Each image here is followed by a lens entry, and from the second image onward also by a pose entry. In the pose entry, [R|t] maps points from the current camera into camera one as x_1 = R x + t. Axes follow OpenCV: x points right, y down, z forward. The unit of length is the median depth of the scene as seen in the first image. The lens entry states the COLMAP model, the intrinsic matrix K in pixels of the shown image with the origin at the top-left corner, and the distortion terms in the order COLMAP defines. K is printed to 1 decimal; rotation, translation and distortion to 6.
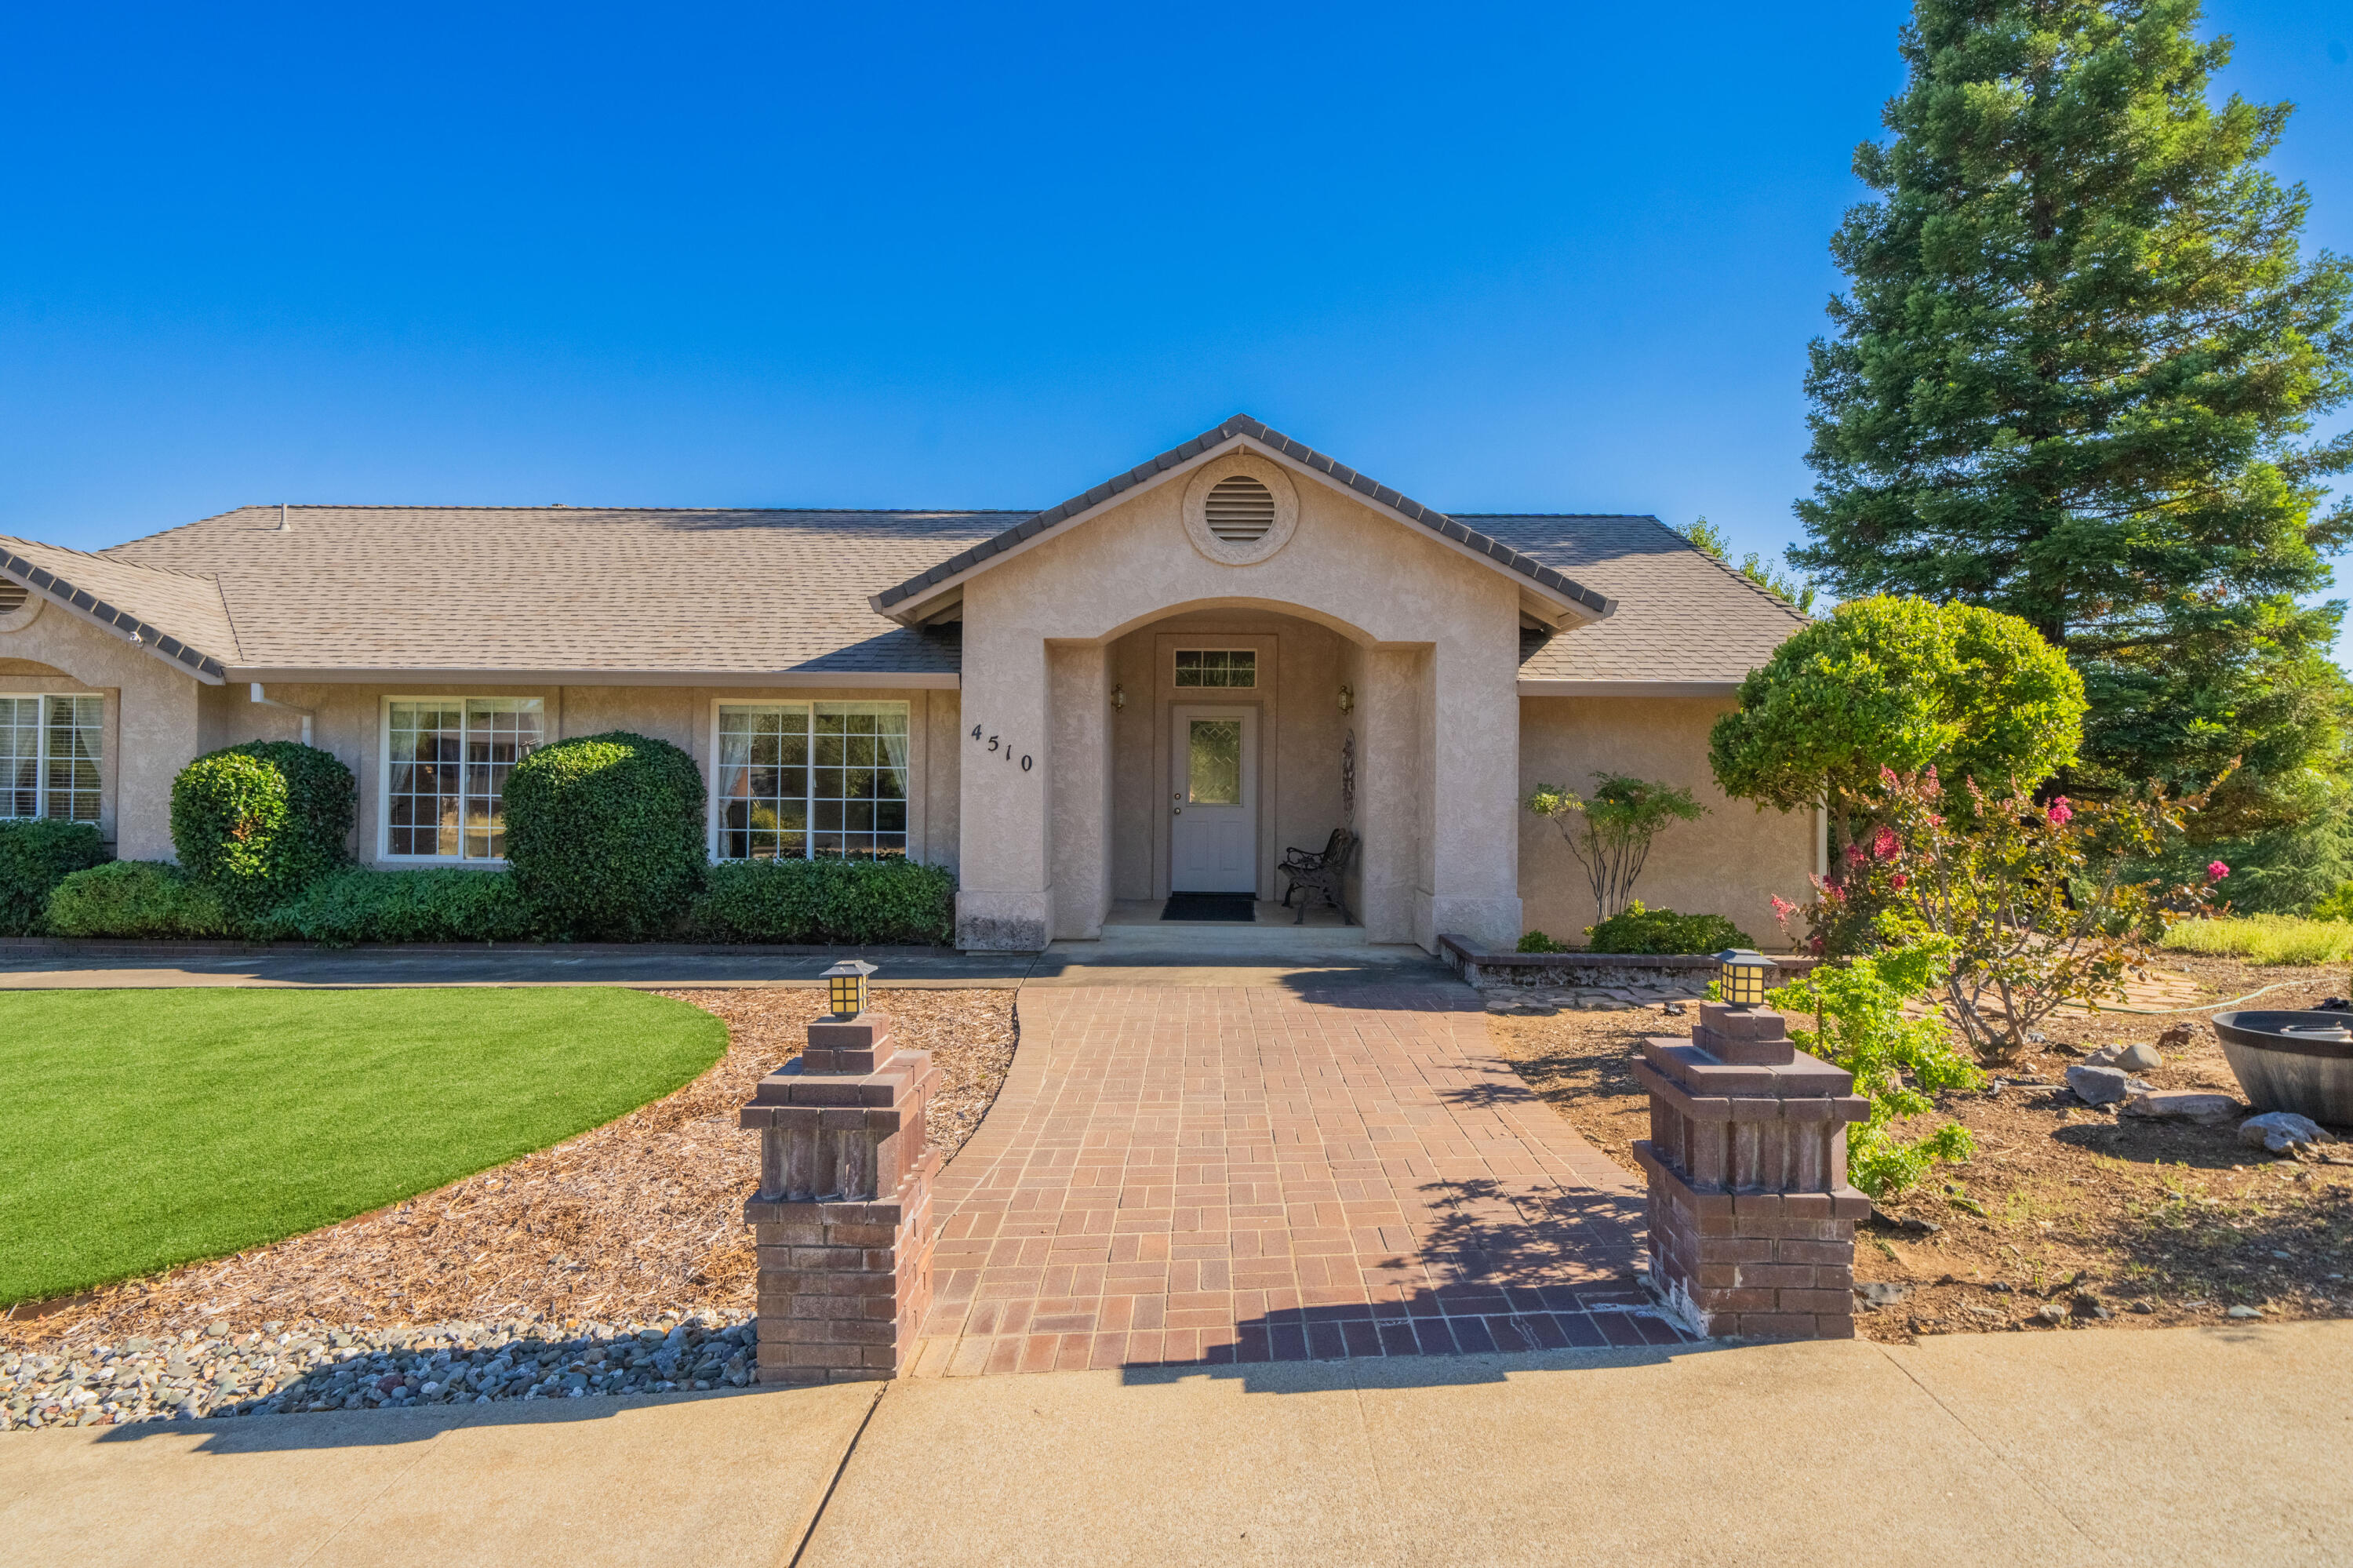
lens RADIAL K [[1161.9, 0, 1179.0], [0, 1161.9, 762.9], [0, 0, 1]] dist [0.004066, -0.001082]
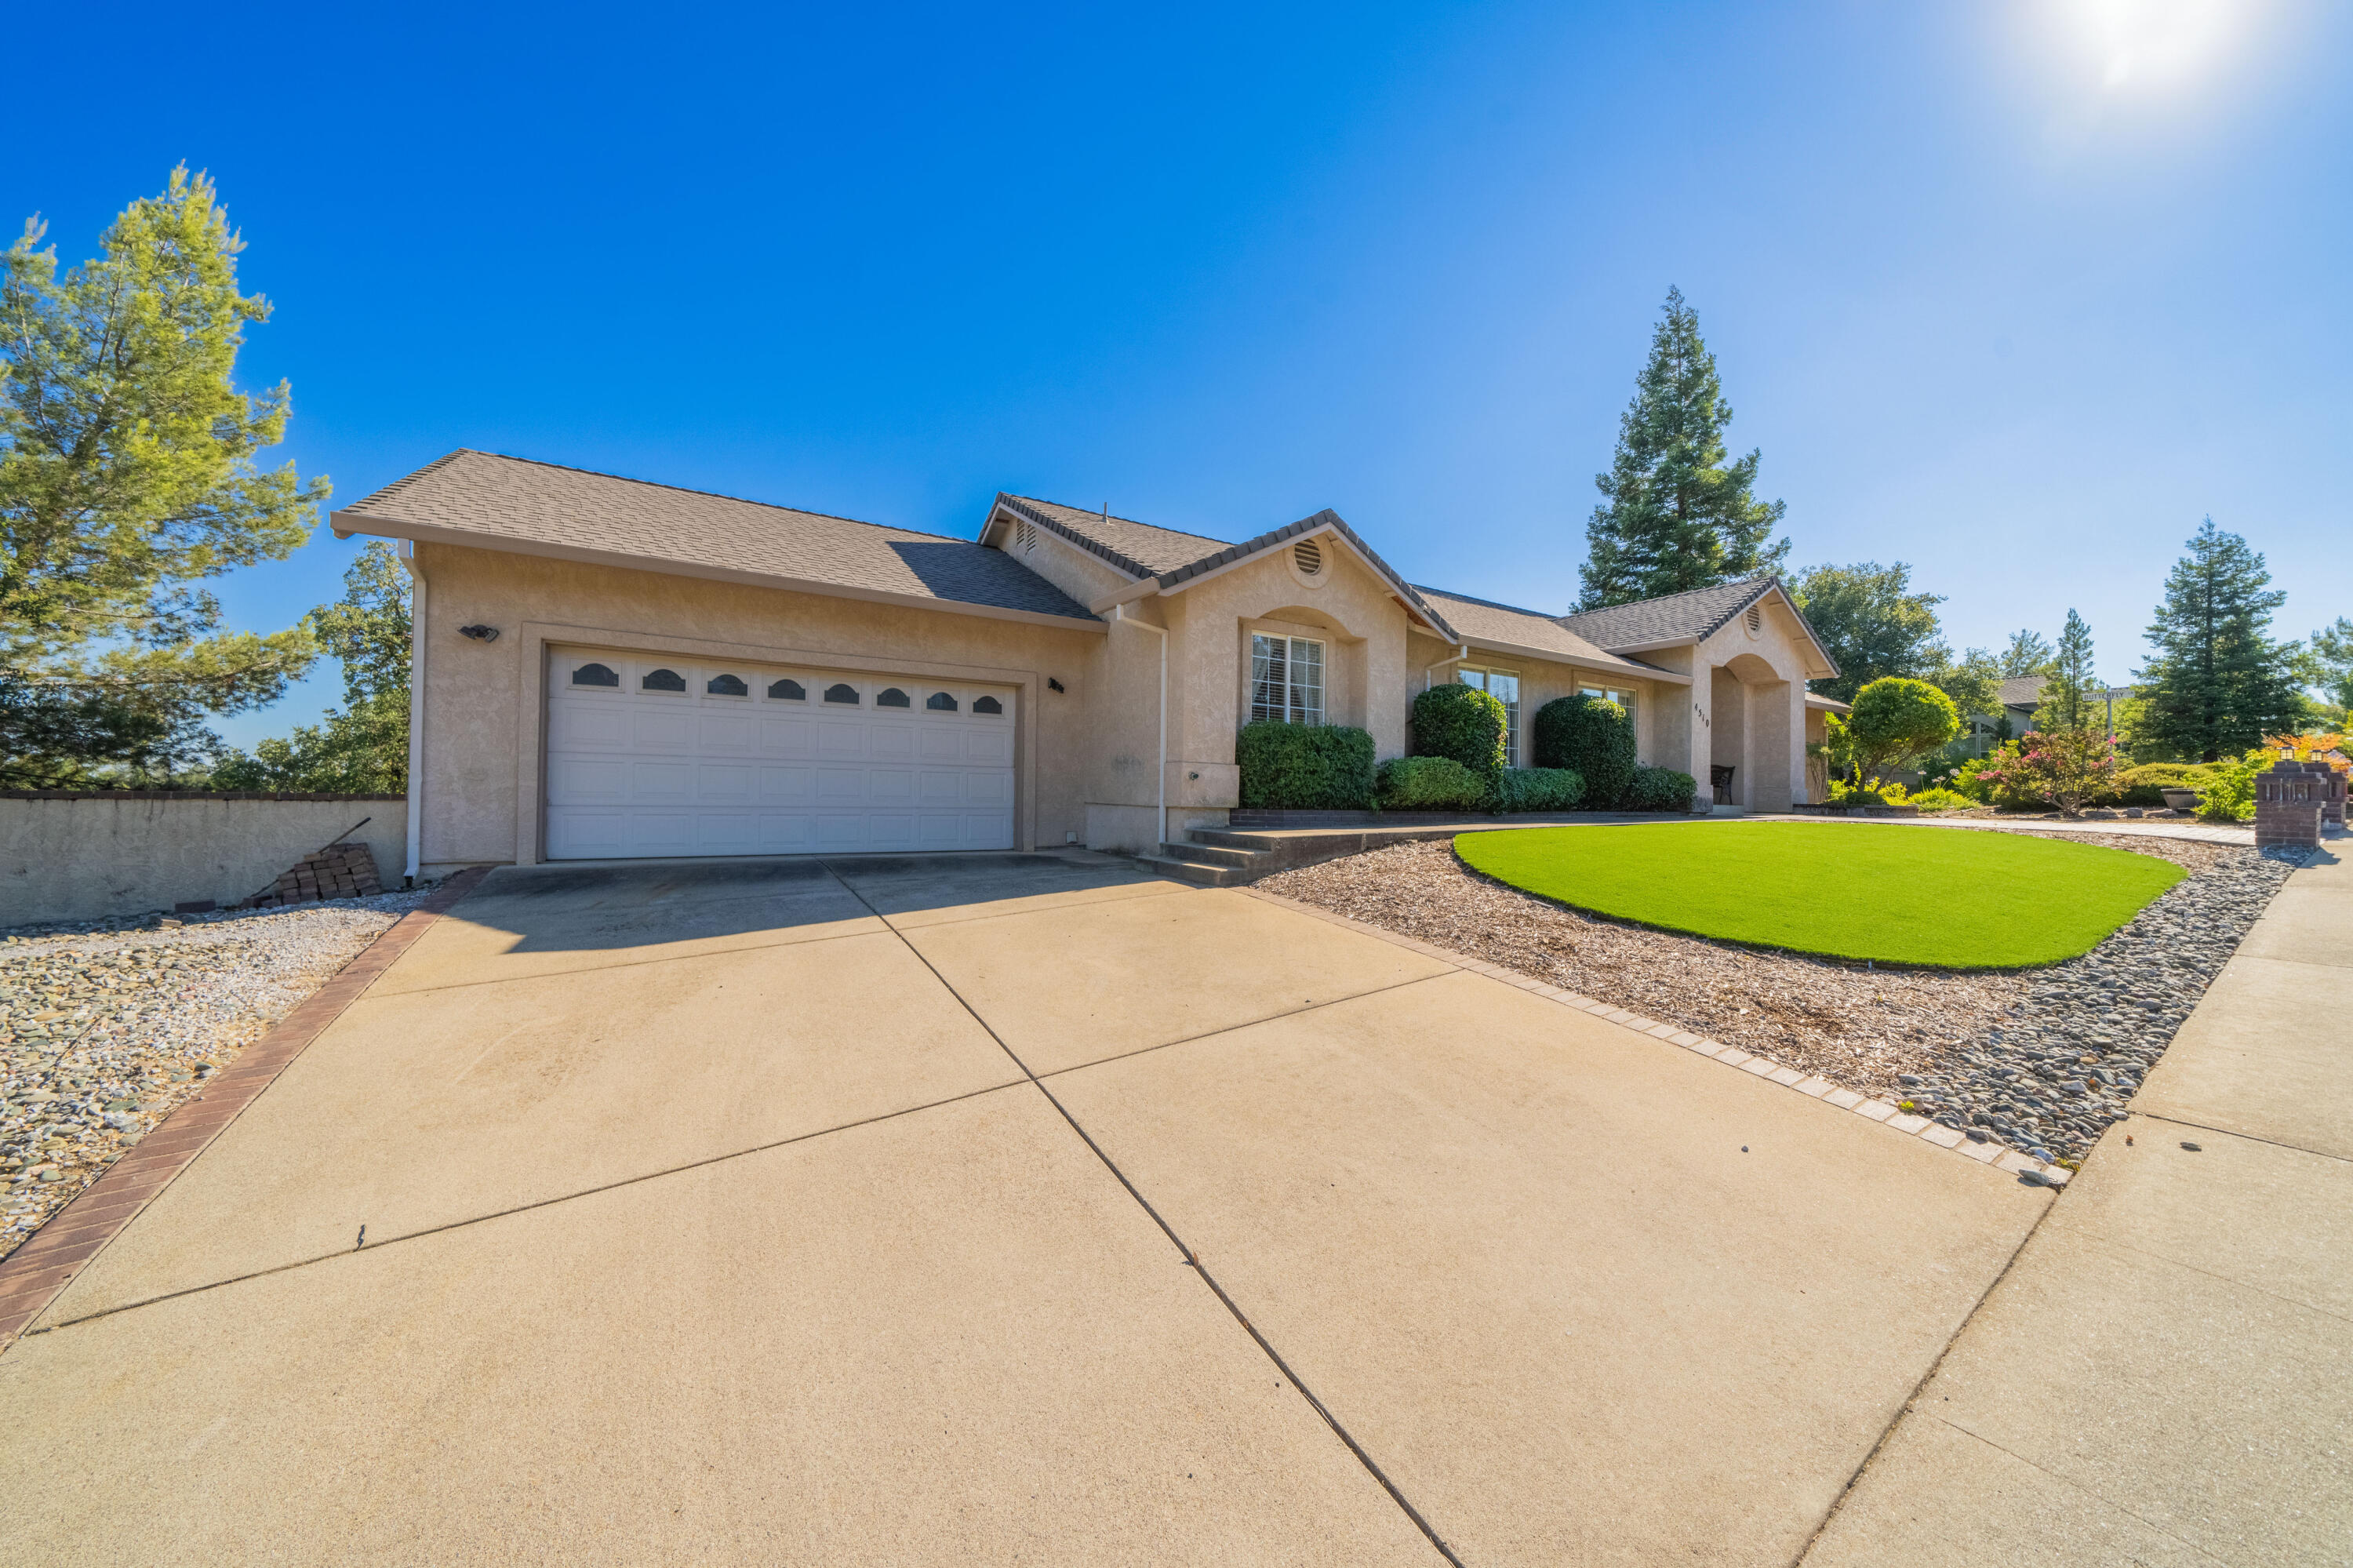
lens RADIAL K [[822.0, 0, 1173.1], [0, 822.0, 777.9], [0, 0, 1]] dist [-0.002234, -0.000023]
pose [[0.833084, 0.016512, 0.552899, -1.752536], [-0.013860, 0.999864, -0.008977, 0.125581], [-0.552972, -0.000185, 0.833200, 0.303708]]
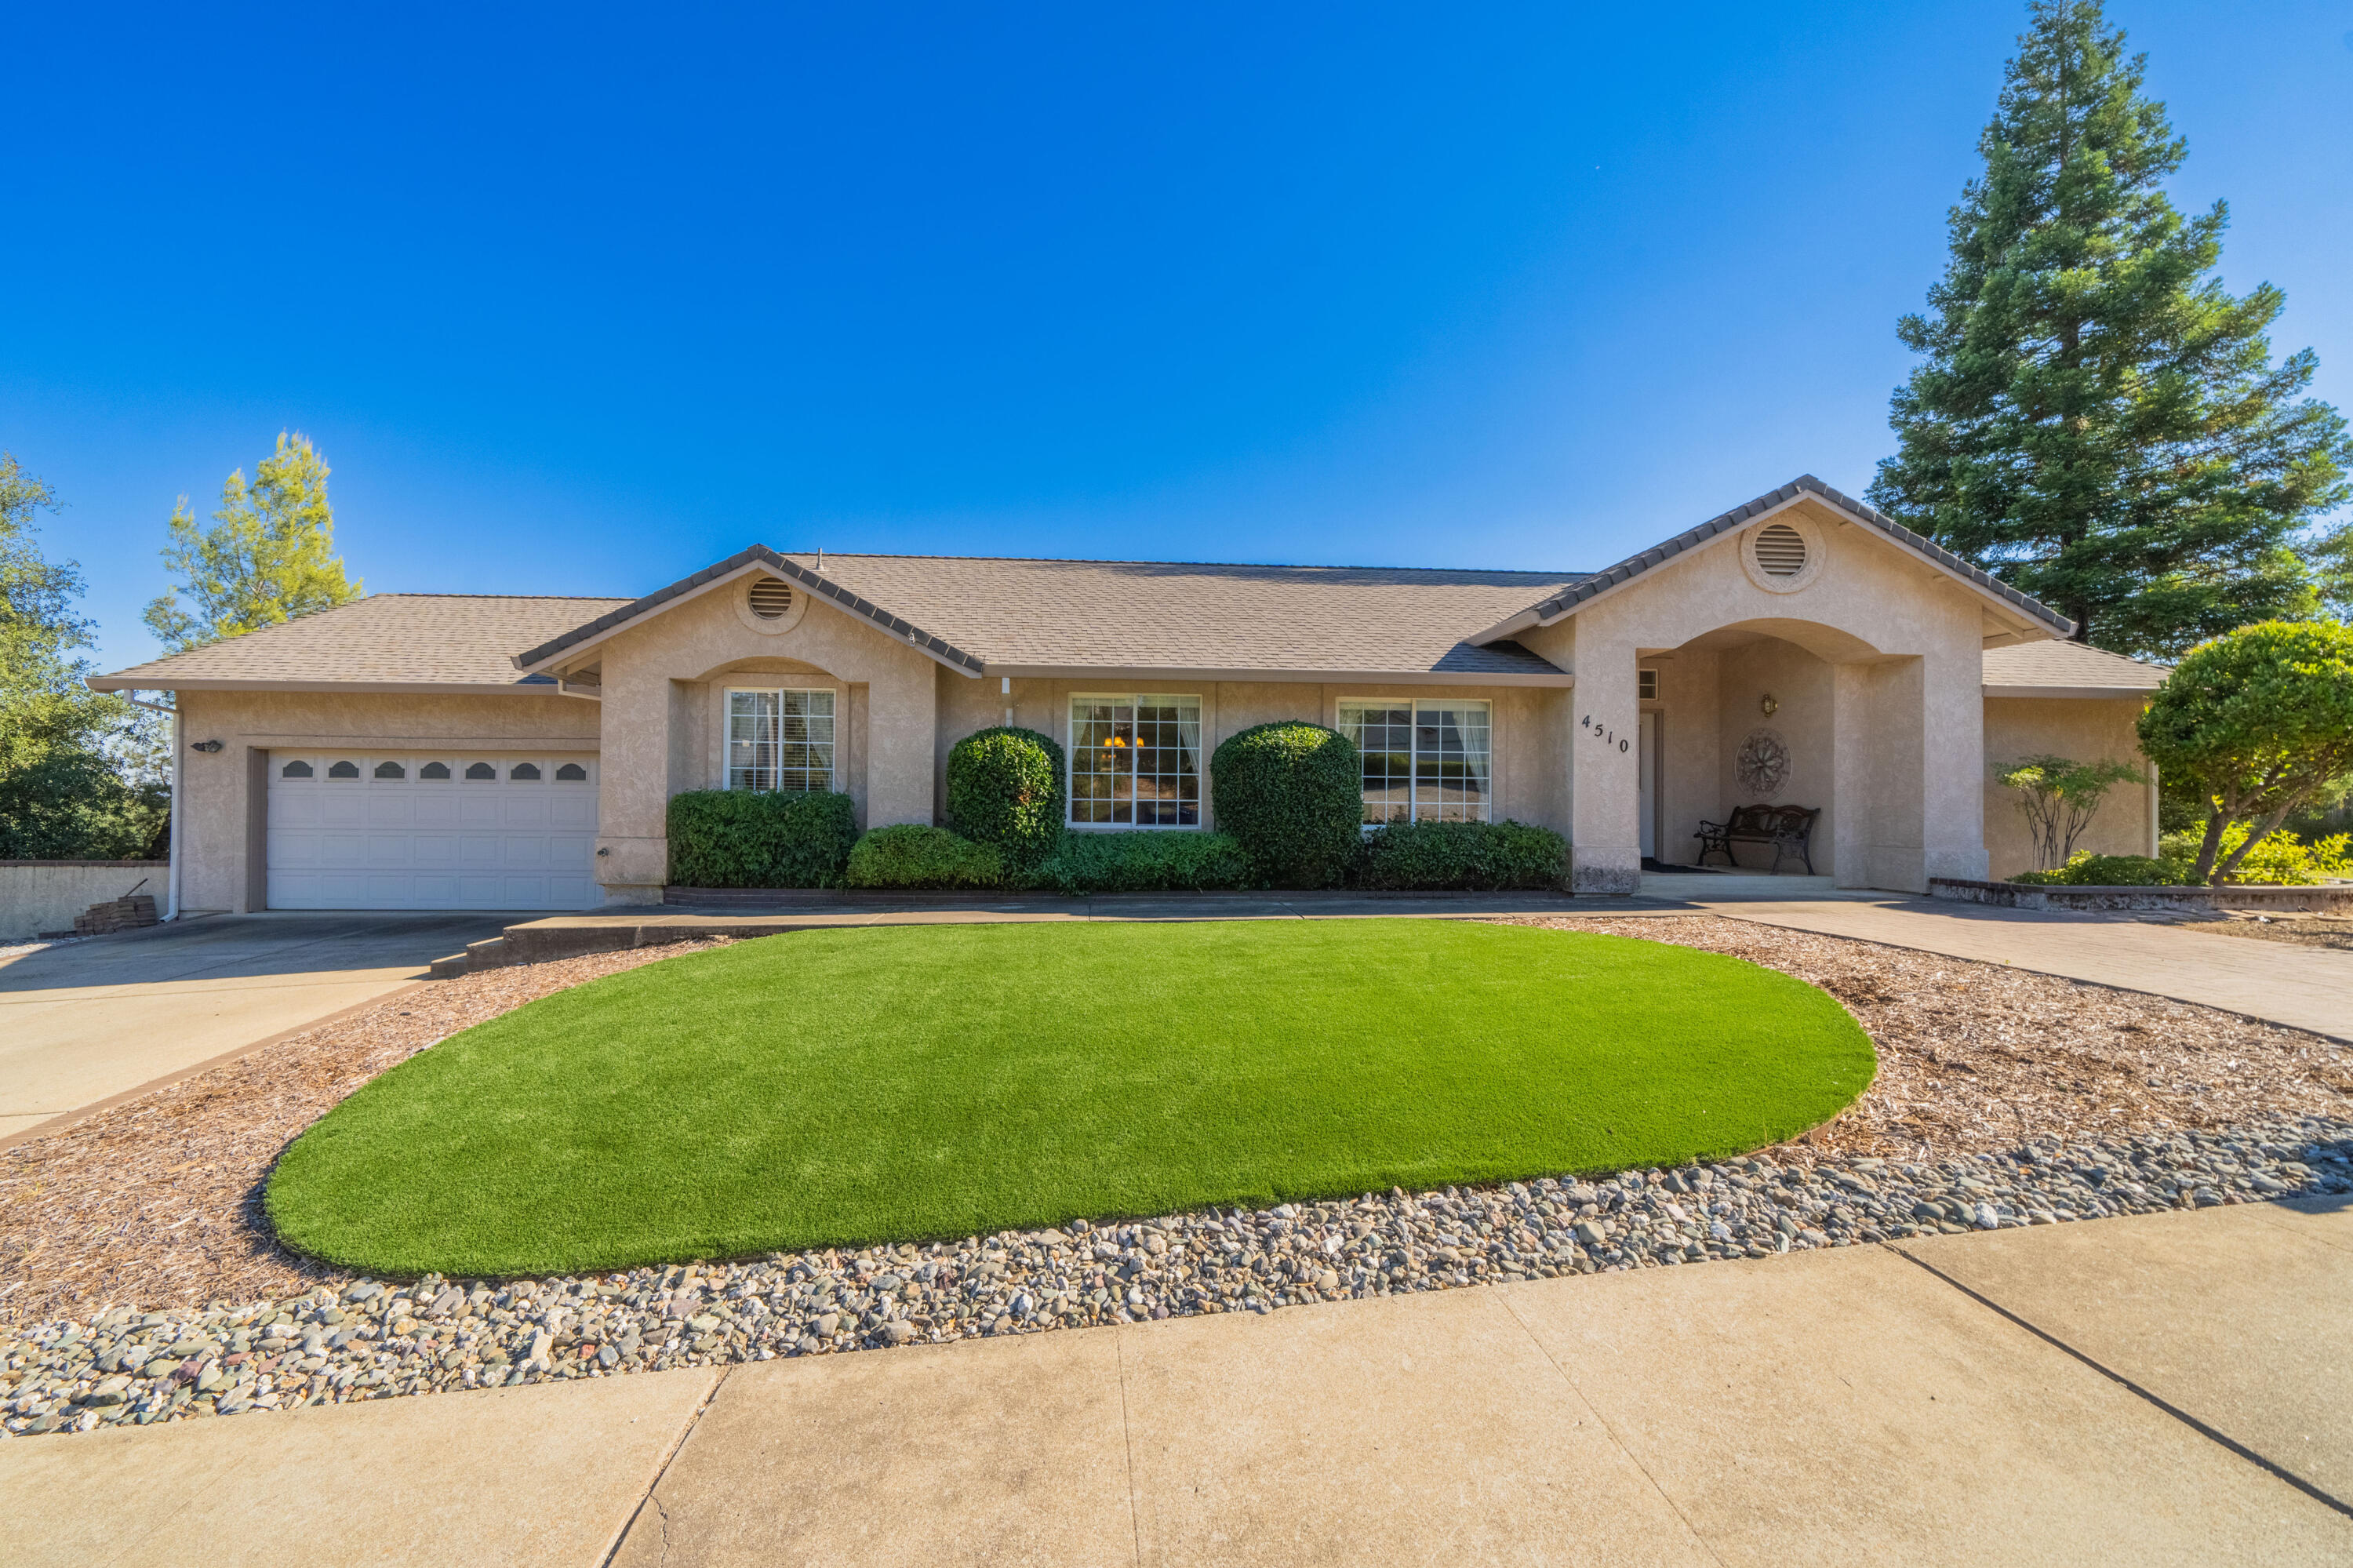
lens RADIAL K [[895.3, 0, 1139.4], [0, 895.3, 794.9], [0, 0, 1]] dist [-0.007900, -0.000092]
pose [[0.997573, 0.000615, 0.069625, -0.730272], [-0.000520, 0.999999, -0.001378, 0.055590], [-0.069626, 0.001338, 0.997572, 0.062187]]
